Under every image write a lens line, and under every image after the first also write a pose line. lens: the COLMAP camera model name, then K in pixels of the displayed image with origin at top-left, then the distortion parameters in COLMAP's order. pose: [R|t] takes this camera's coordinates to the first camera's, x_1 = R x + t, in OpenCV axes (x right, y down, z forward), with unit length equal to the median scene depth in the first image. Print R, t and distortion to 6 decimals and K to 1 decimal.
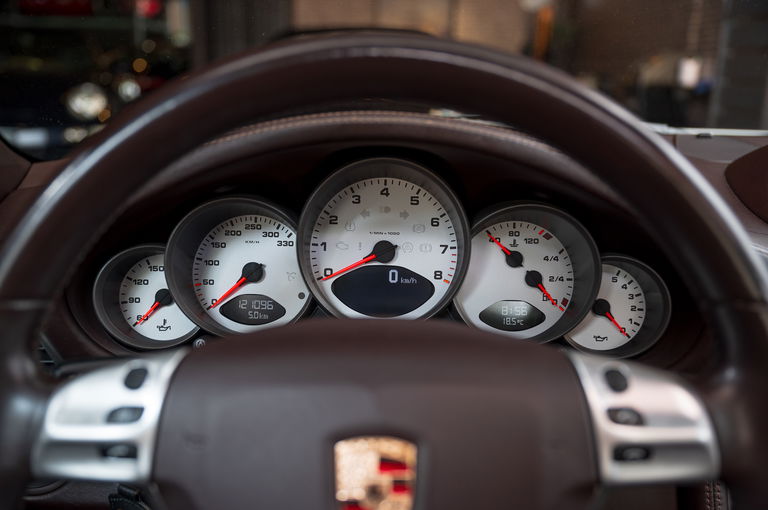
lens RADIAL K [[708.8, 0, 386.1], [0, 708.8, 256.8], [0, 0, 1]] dist [0.006012, 0.004620]
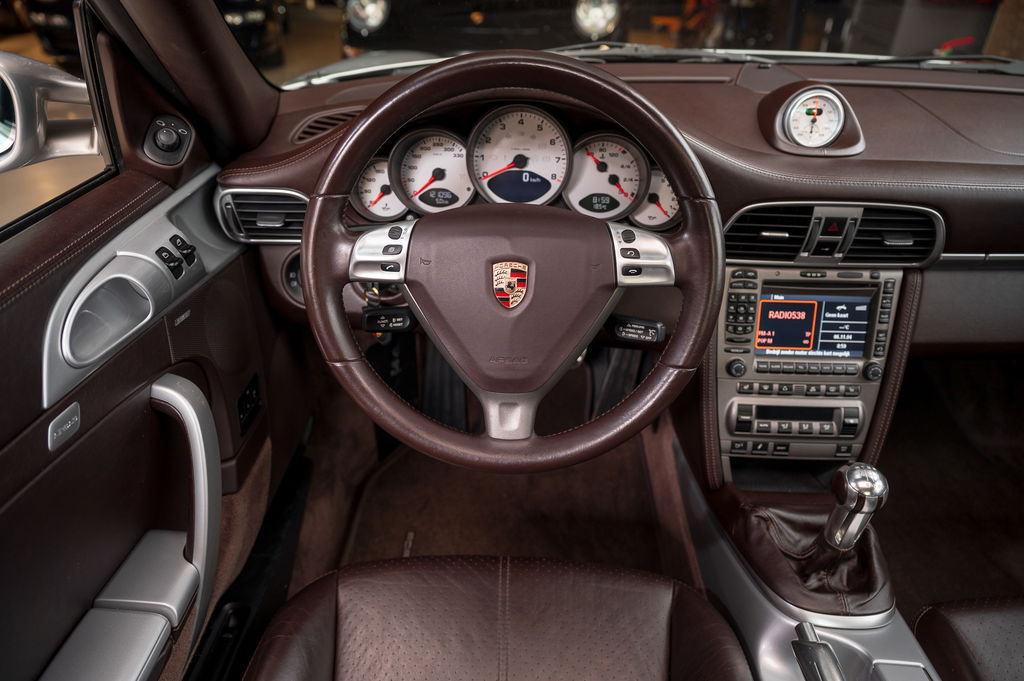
lens RADIAL K [[676.0, 0, 512.0], [0, 676.0, 340.5], [0, 0, 1]] dist [0.002049, 0.000488]
pose [[0.999431, 0.015298, -0.030071, 0.030486], [-0.006083, 0.958394, 0.285384, -0.054753], [0.033185, -0.285039, 0.957941, -0.568314]]
